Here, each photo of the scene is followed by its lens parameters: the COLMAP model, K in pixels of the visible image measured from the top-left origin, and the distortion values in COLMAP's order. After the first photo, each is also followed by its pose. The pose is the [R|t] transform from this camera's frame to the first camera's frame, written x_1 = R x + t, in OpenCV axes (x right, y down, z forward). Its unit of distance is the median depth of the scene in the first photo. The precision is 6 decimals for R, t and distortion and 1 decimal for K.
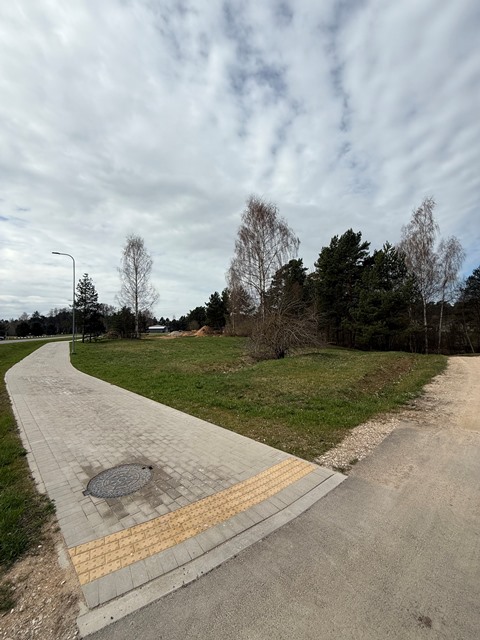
lens RADIAL K [[260.5, 0, 238.2], [0, 260.5, 318.8], [0, 0, 1]] dist [0.000078, 0.000000]
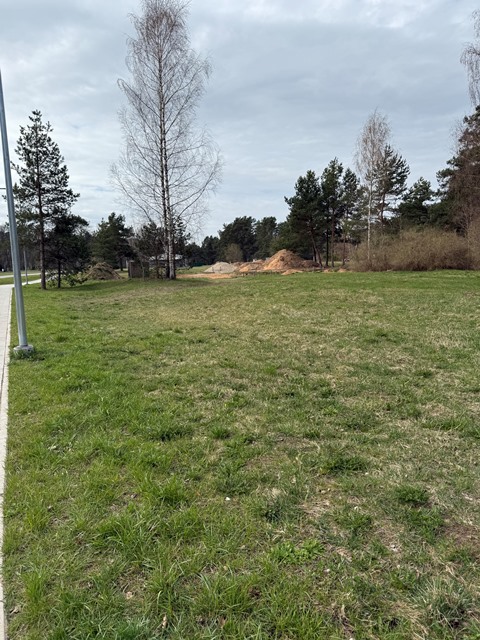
lens RADIAL K [[465.3, 0, 233.1], [0, 465.3, 307.1], [0, 0, 1]] dist [0.084675, -0.072567]
pose [[0.990443, -0.004452, -0.137850, -0.130334], [0.023416, 0.990398, 0.136251, 0.016722], [0.135919, -0.138177, 0.981037, 0.203607]]
